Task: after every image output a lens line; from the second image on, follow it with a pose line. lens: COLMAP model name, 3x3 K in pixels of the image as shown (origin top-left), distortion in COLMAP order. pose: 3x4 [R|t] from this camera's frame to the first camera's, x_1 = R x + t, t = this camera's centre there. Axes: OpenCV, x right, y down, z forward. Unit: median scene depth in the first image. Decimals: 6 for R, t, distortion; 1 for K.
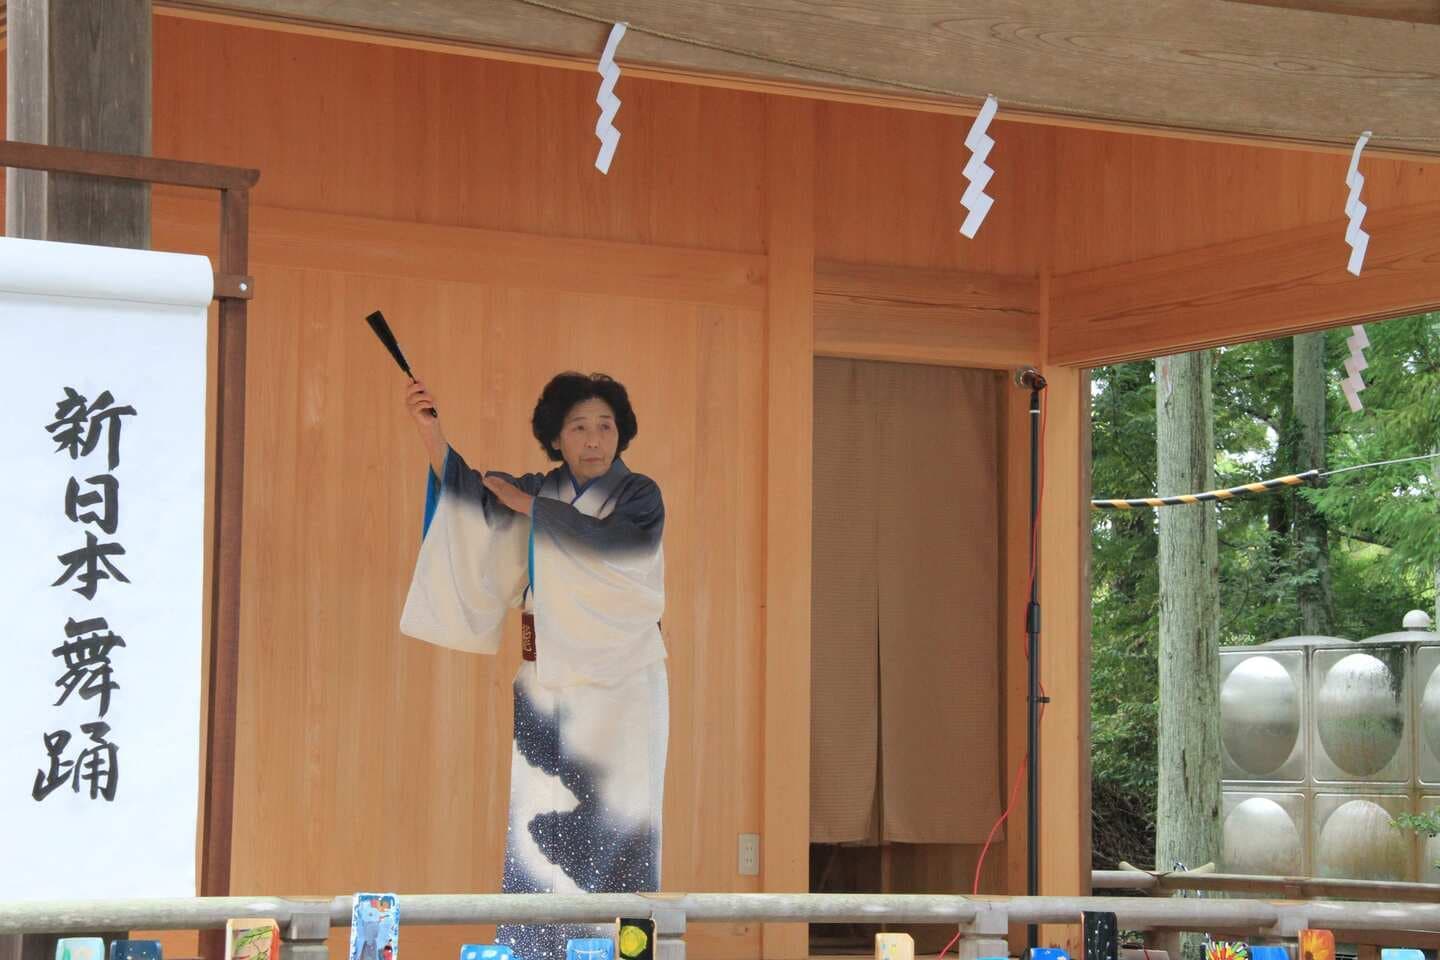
lens RADIAL K [[4008.9, 0, 720.0], [0, 4008.9, 480.0], [0, 0, 1]] dist [0.678700, 1.124934]
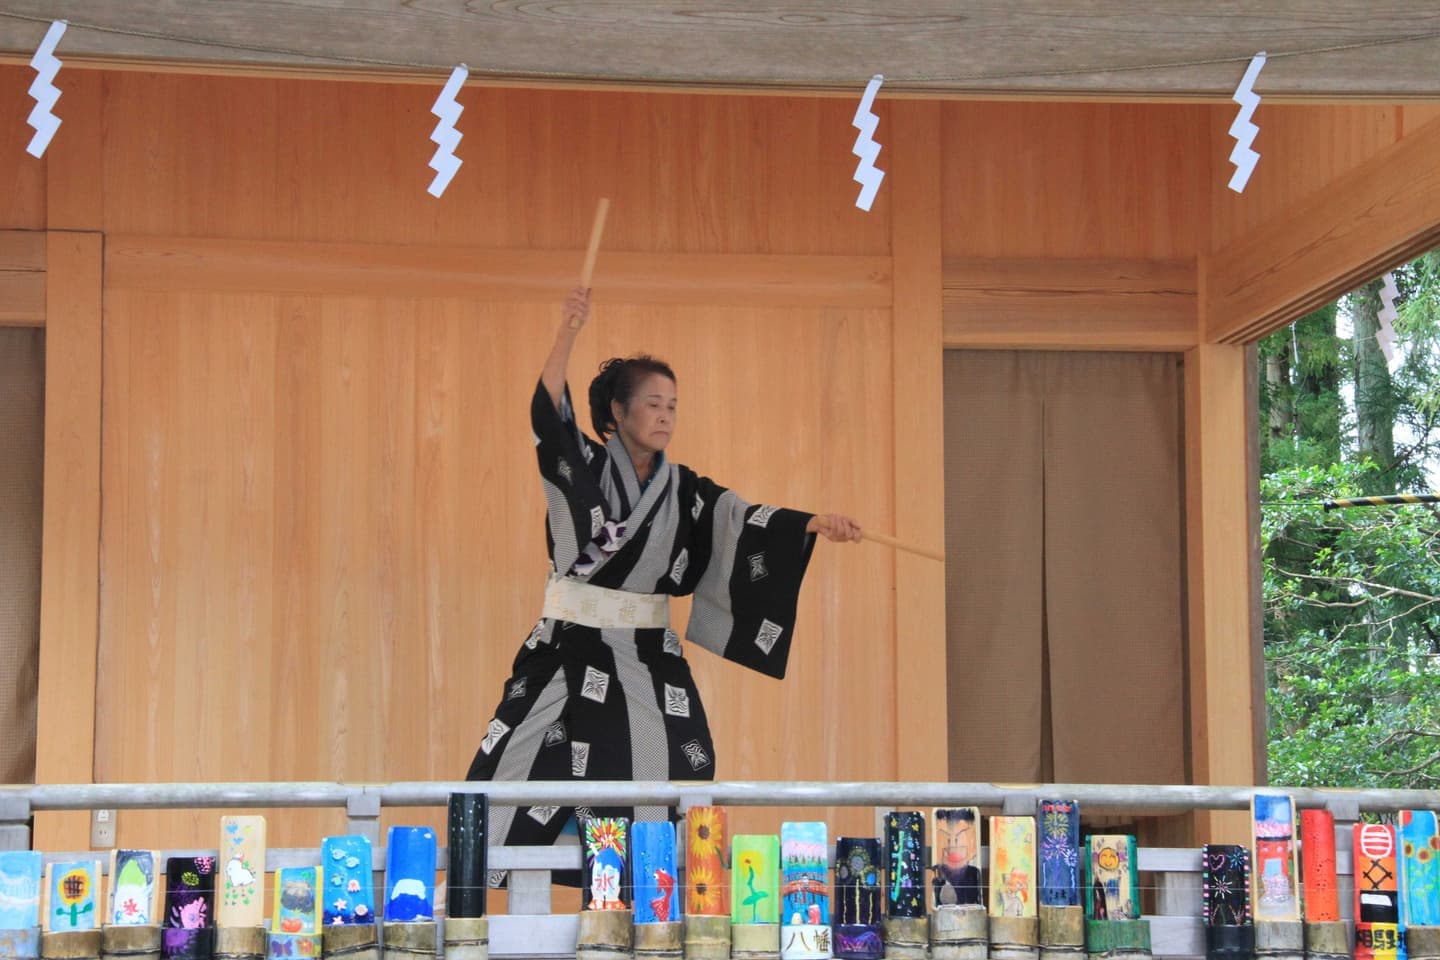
lens RADIAL K [[4008.9, 0, 720.0], [0, 4008.9, 480.0], [0, 0, 1]] dist [0.678700, 1.124934]
pose [[0.931703, -0.056211, -0.358844, 0.501848], [0.045020, 0.998206, -0.039473, 0.061607], [0.360419, 0.020622, 0.932562, 0.004029]]
